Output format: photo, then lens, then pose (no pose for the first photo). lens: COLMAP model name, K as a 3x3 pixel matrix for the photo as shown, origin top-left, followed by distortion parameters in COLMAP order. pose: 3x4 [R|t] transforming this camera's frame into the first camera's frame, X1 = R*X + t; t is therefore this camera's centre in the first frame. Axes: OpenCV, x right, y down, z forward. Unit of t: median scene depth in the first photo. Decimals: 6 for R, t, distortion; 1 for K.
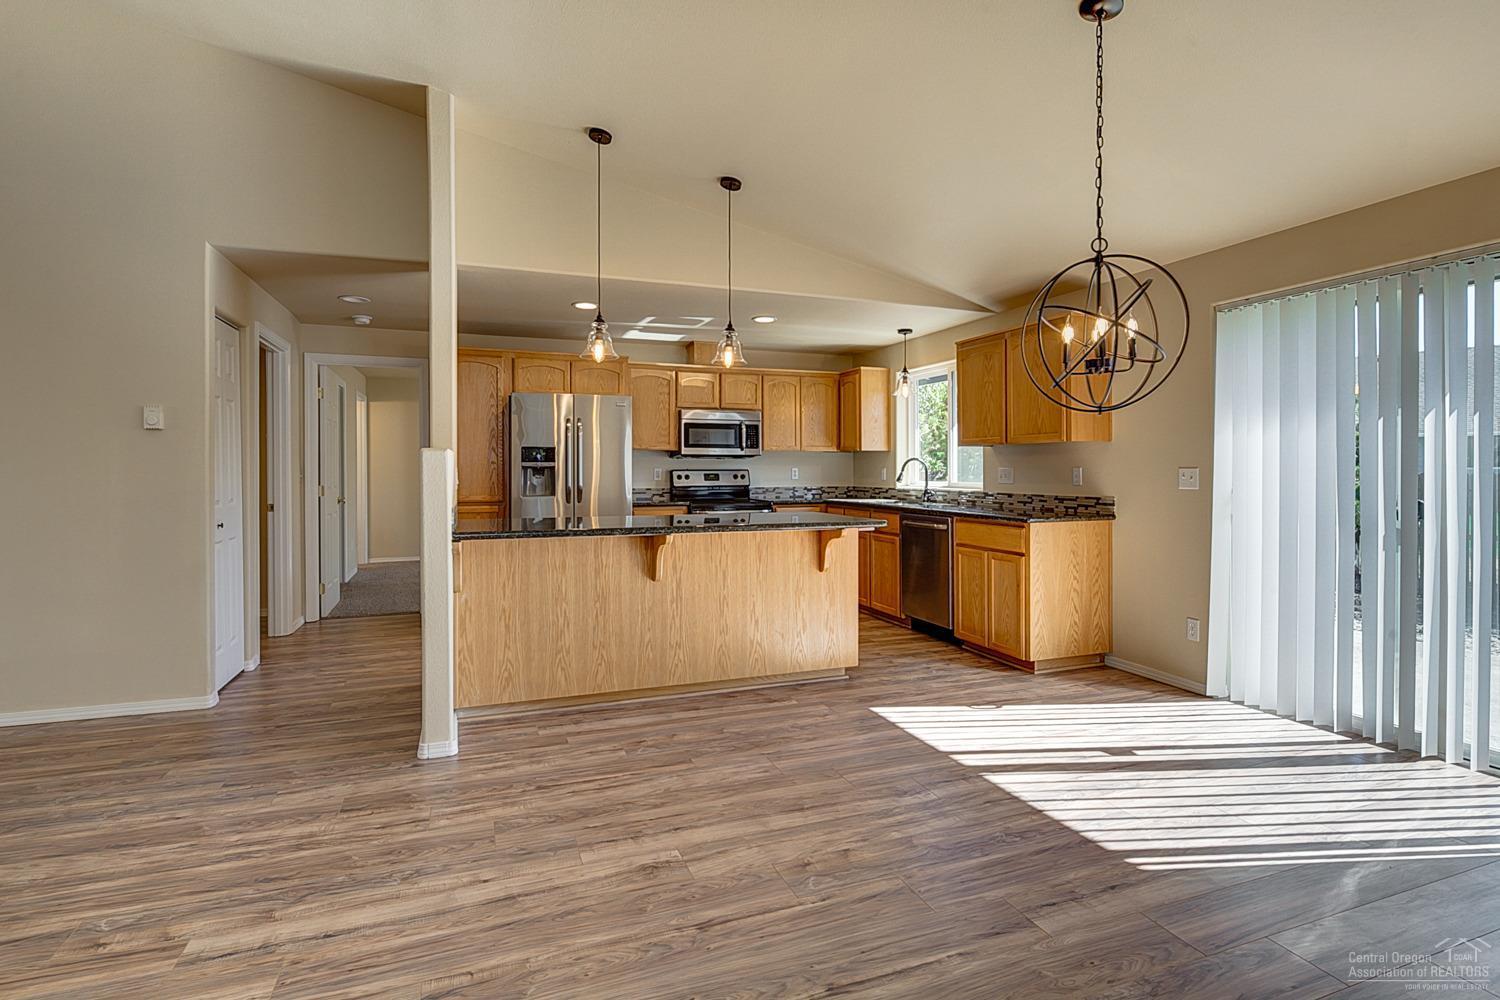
lens RADIAL K [[736.4, 0, 746.9], [0, 736.4, 473.8], [0, 0, 1]] dist [0.003409, -0.004578]
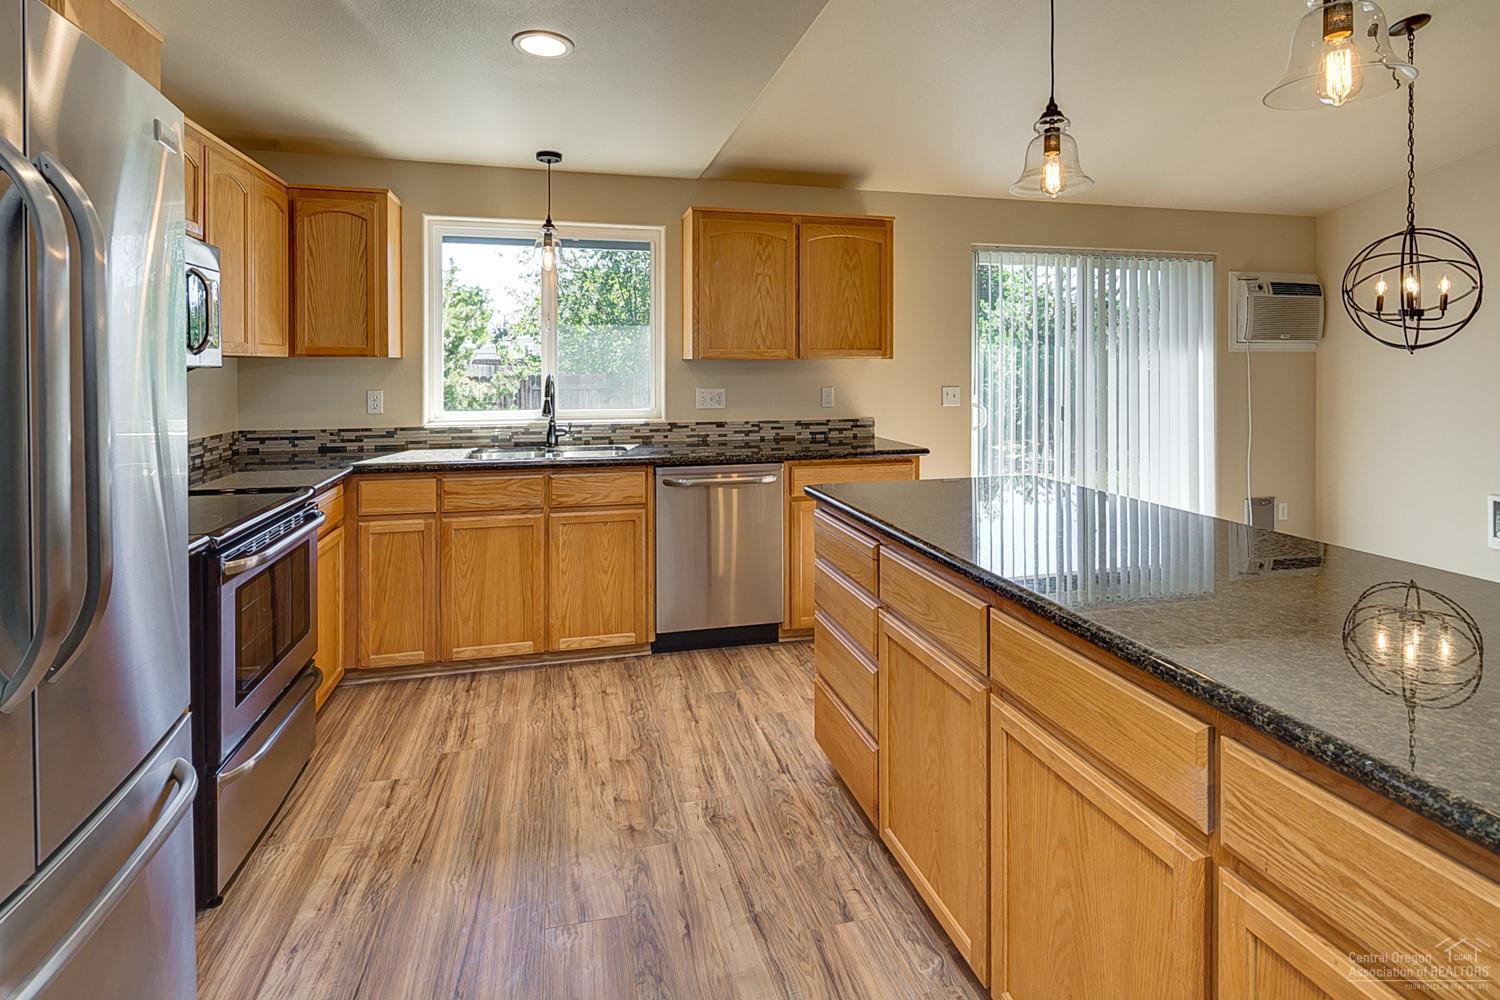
lens RADIAL K [[736.4, 0, 749.2], [0, 736.4, 369.3], [0, 0, 1]] dist [0.003409, -0.004578]
pose [[0.111444, -0.003822, 0.993763, -0.448701], [0.006052, 0.999977, 0.003167, -0.033874], [-0.993752, 0.005661, 0.111465, 1.009662]]
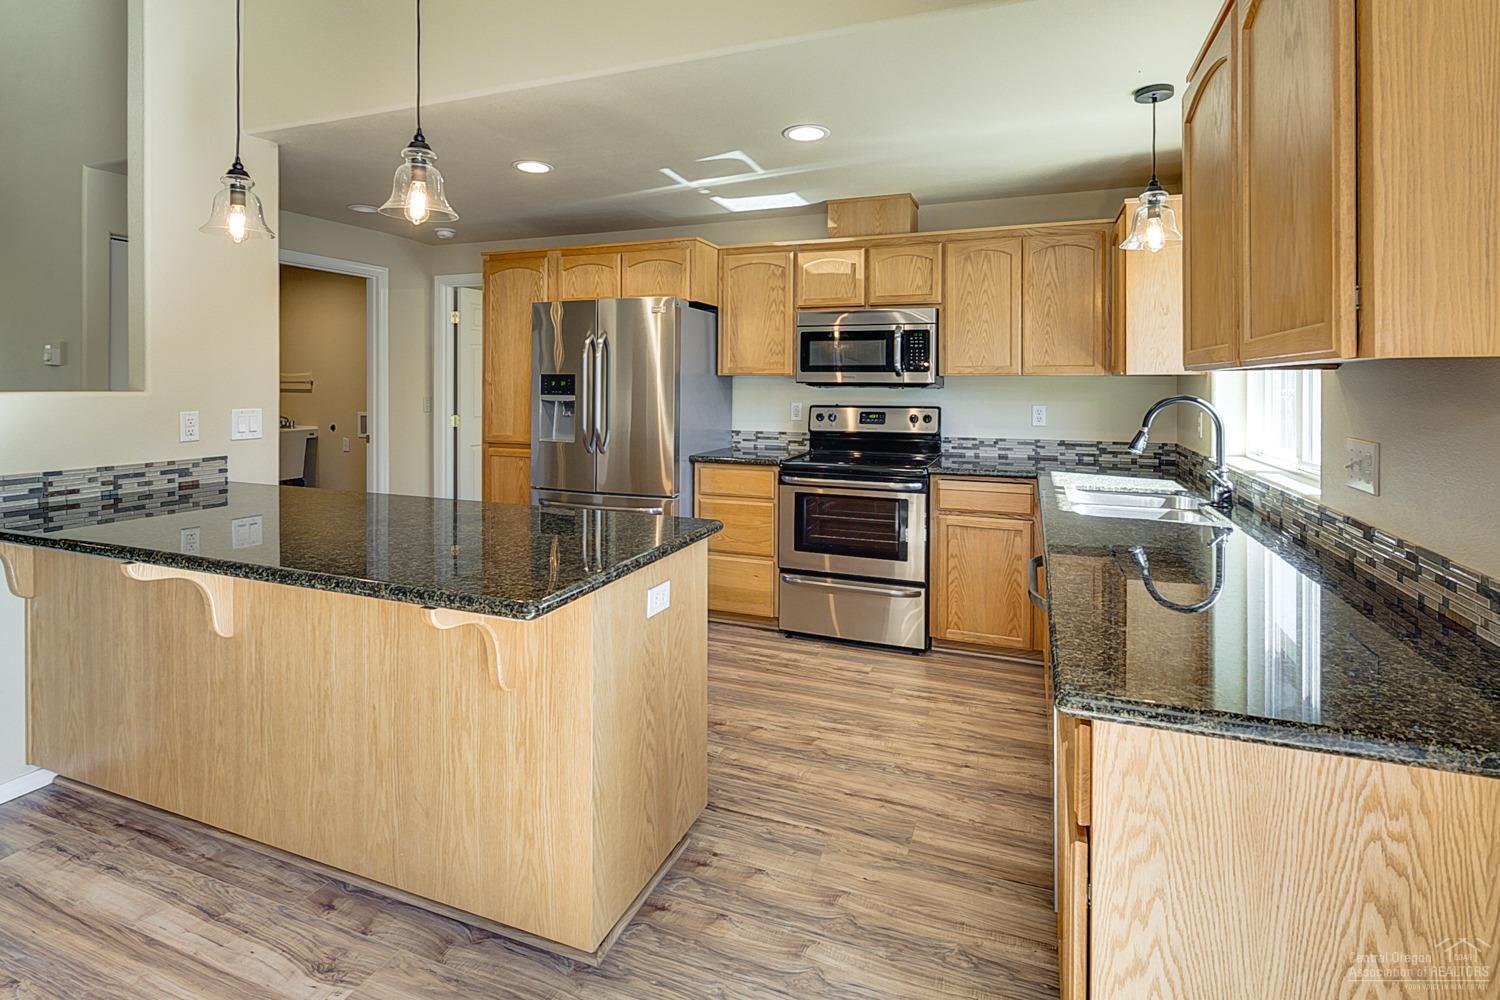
lens RADIAL K [[736.4, 0, 745.3], [0, 736.4, 388.1], [0, 0, 1]] dist [0.003409, -0.004578]
pose [[0.744277, 0.008766, -0.667814, 0.418676], [-0.007956, 0.999959, 0.004258, -0.033175], [0.667824, 0.002144, 0.744316, 0.689854]]
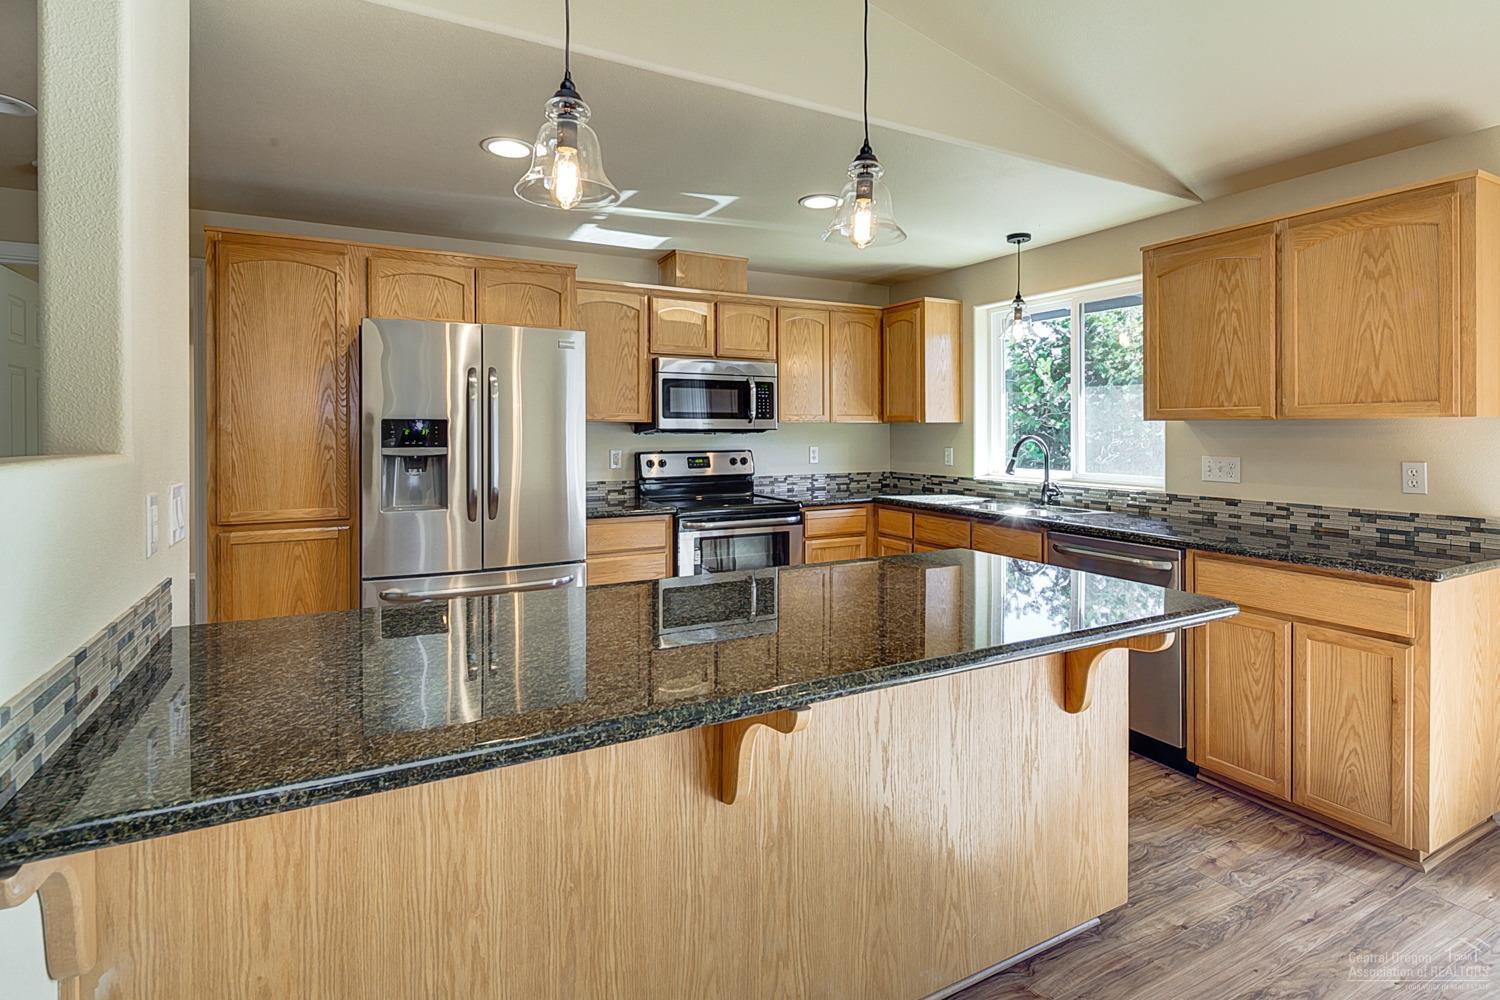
lens RADIAL K [[736.4, 0, 742.2], [0, 736.4, 433.3], [0, 0, 1]] dist [0.003409, -0.004578]
pose [[0.992423, -0.000767, 0.122865, -0.131616], [0.000880, 0.999999, -0.000862, -0.030696], [-0.122864, 0.000963, 0.992423, 0.513065]]
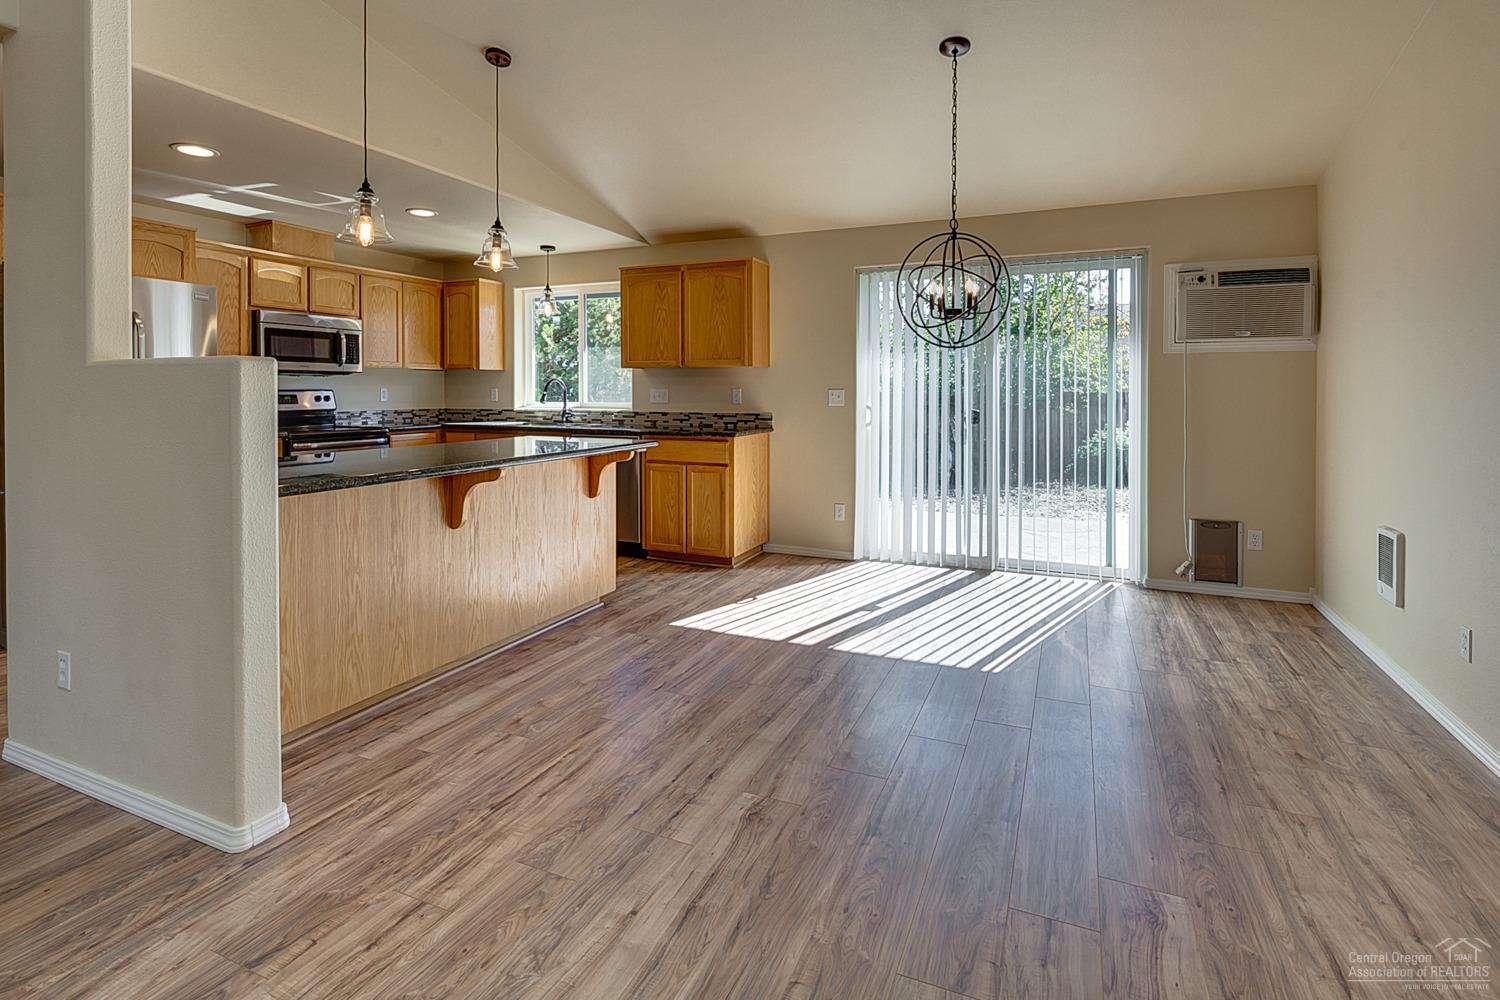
lens RADIAL K [[736.4, 0, 746.8], [0, 736.4, 397.5], [0, 0, 1]] dist [0.003409, -0.004578]
pose [[0.700786, -0.006078, 0.713345, -0.384190], [0.002435, 0.999978, 0.006128, -0.001654], [-0.713367, -0.002558, 0.700786, 0.167644]]
